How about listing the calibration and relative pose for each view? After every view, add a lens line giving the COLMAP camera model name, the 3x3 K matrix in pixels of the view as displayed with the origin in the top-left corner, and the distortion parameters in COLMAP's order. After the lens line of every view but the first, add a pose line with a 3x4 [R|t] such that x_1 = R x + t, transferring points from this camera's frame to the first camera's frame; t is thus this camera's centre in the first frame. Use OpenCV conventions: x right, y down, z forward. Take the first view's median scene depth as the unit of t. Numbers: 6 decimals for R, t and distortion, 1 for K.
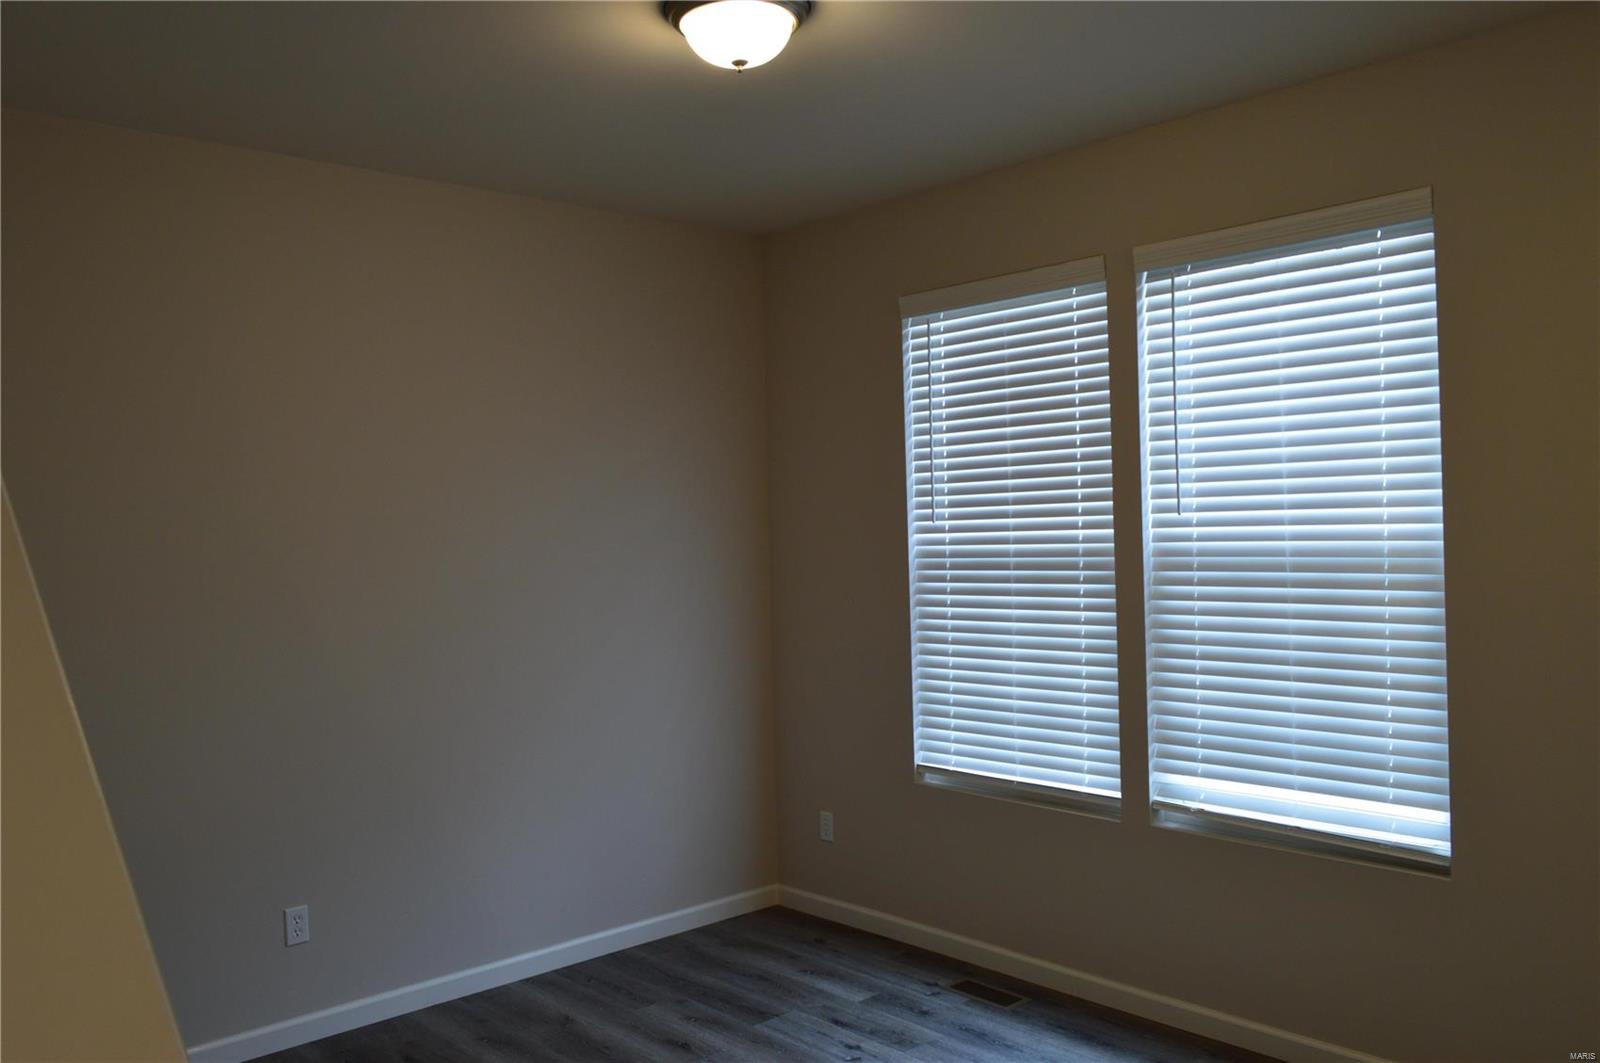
lens RADIAL K [[1261.8, 0, 794.6], [0, 1261.8, 536.3], [0, 0, 1]] dist [-0.017644, 0.003895]
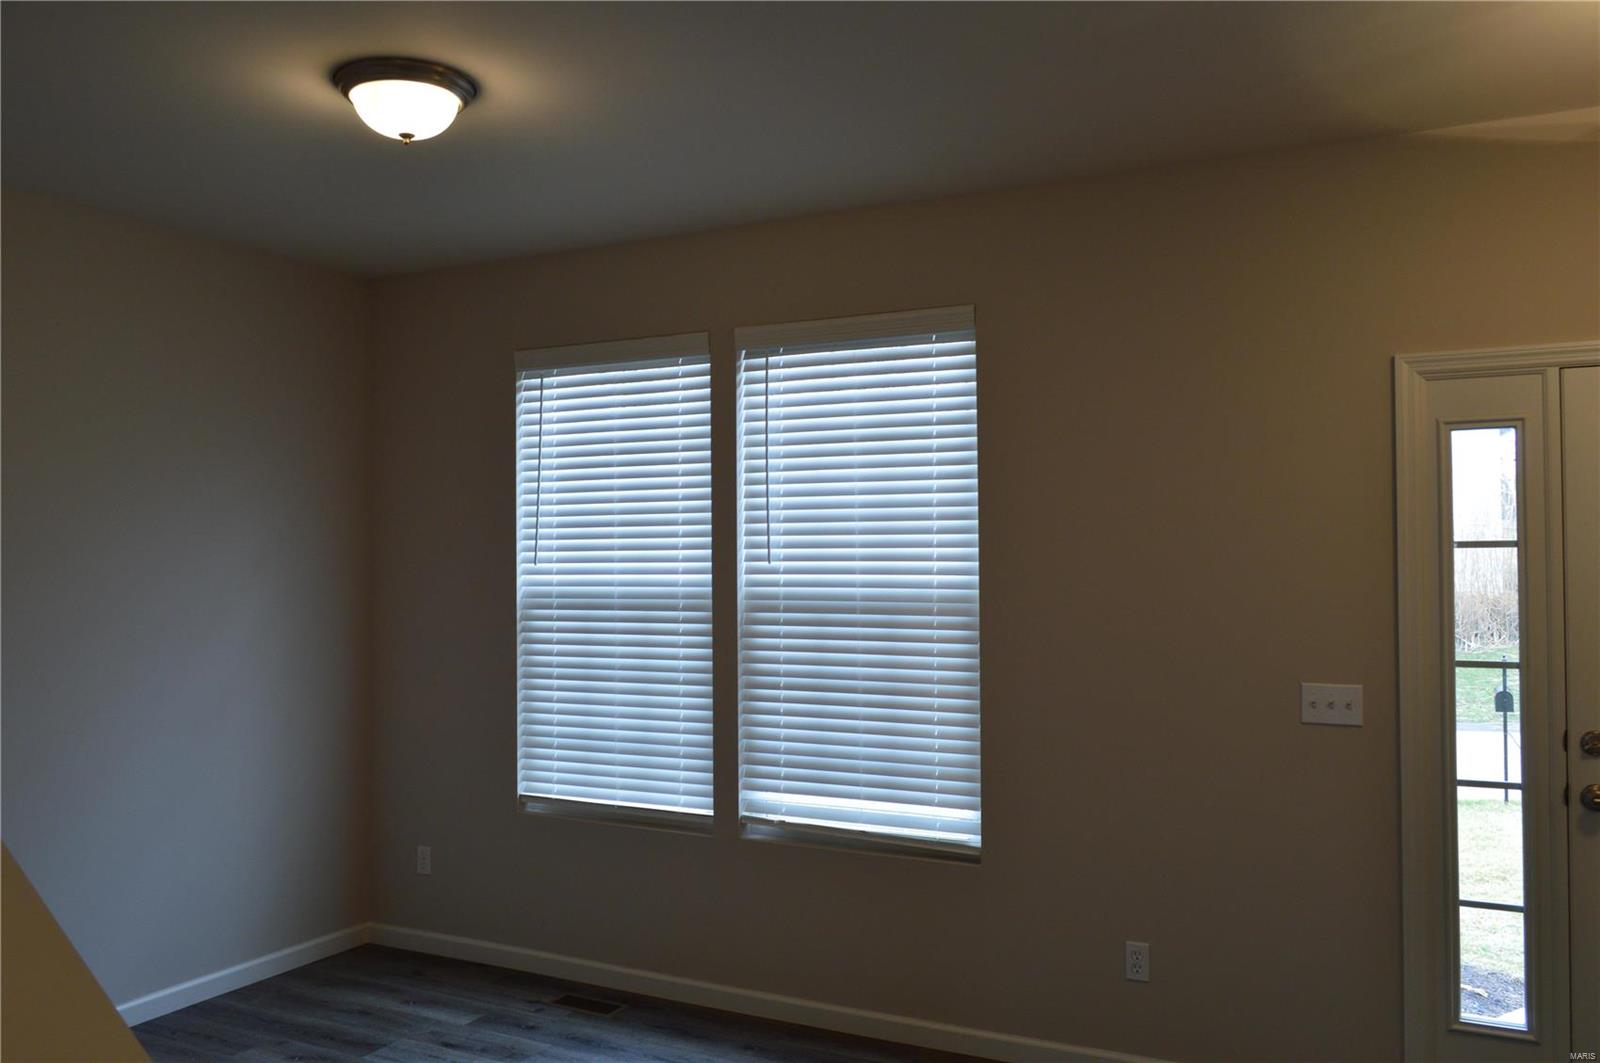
lens RADIAL K [[1261.8, 0, 794.6], [0, 1261.8, 536.3], [0, 0, 1]] dist [-0.017644, 0.003895]
pose [[0.935688, 0.029952, 0.351556, -0.075367], [-0.018636, 0.999195, -0.035530, -0.001356], [-0.352337, 0.026693, 0.935493, -0.081318]]
